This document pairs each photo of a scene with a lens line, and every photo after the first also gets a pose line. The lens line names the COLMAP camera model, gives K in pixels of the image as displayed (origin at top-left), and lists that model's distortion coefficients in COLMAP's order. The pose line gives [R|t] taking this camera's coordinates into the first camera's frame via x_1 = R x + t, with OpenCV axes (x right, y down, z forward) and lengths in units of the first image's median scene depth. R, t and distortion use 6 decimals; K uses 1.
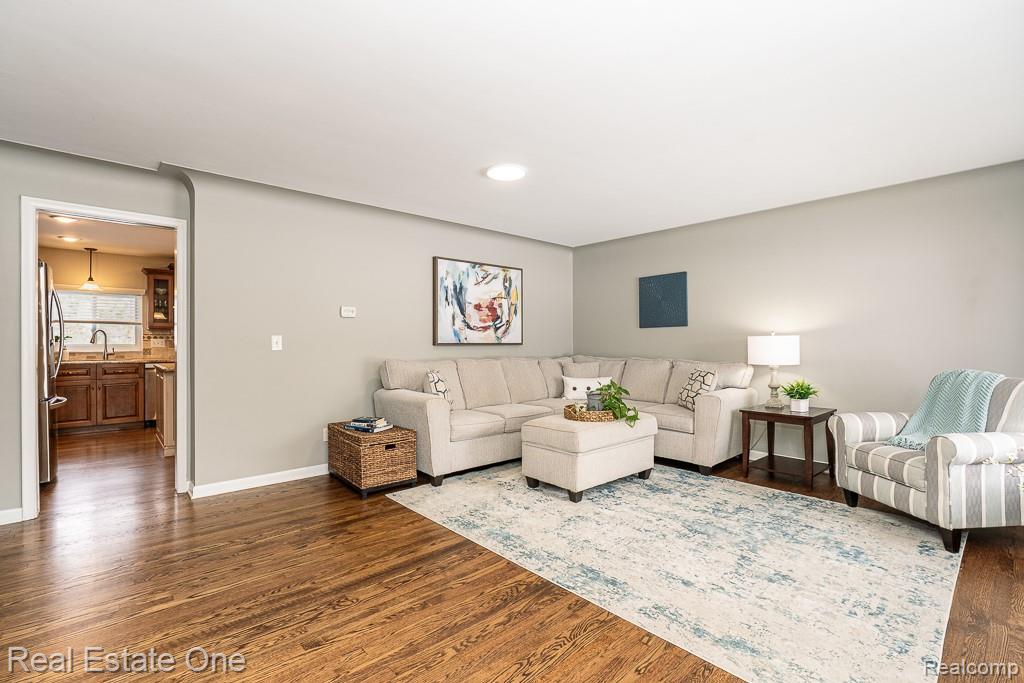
lens RADIAL K [[472.1, 0, 512.7], [0, 472.1, 339.4], [0, 0, 1]] dist [-0.000923, -0.000248]
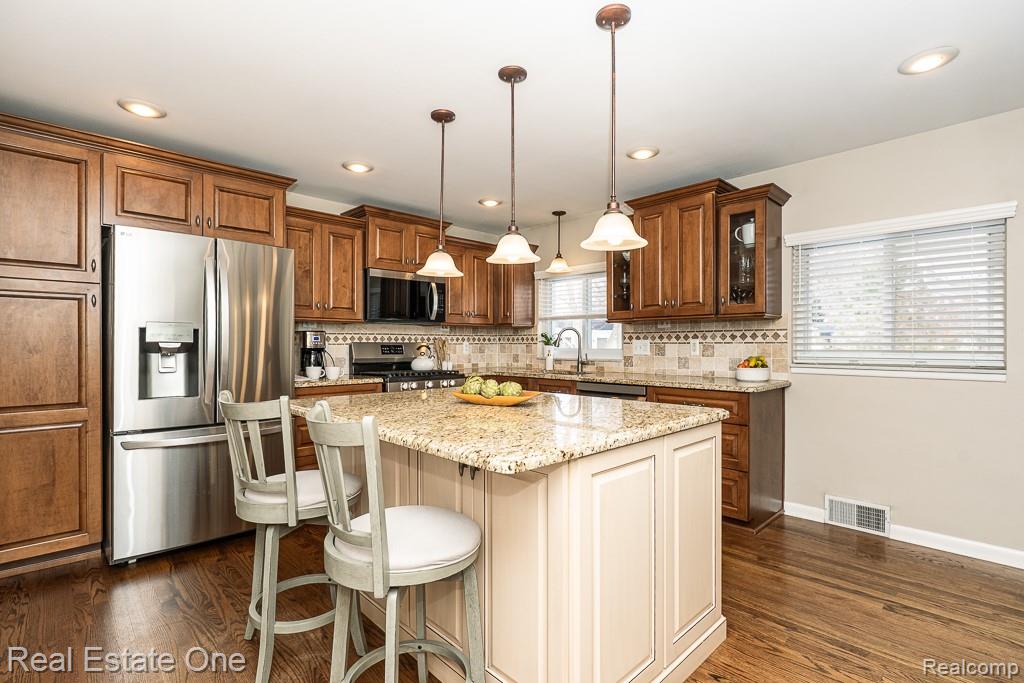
lens RADIAL K [[472.1, 0, 513.8], [0, 472.1, 343.7], [0, 0, 1]] dist [-0.000923, -0.000248]
pose [[0.033391, 0.000302, -0.999442, -0.191941], [0.001971, 0.999998, 0.000368, 0.003410], [0.999440, -0.001982, 0.033390, 0.905121]]
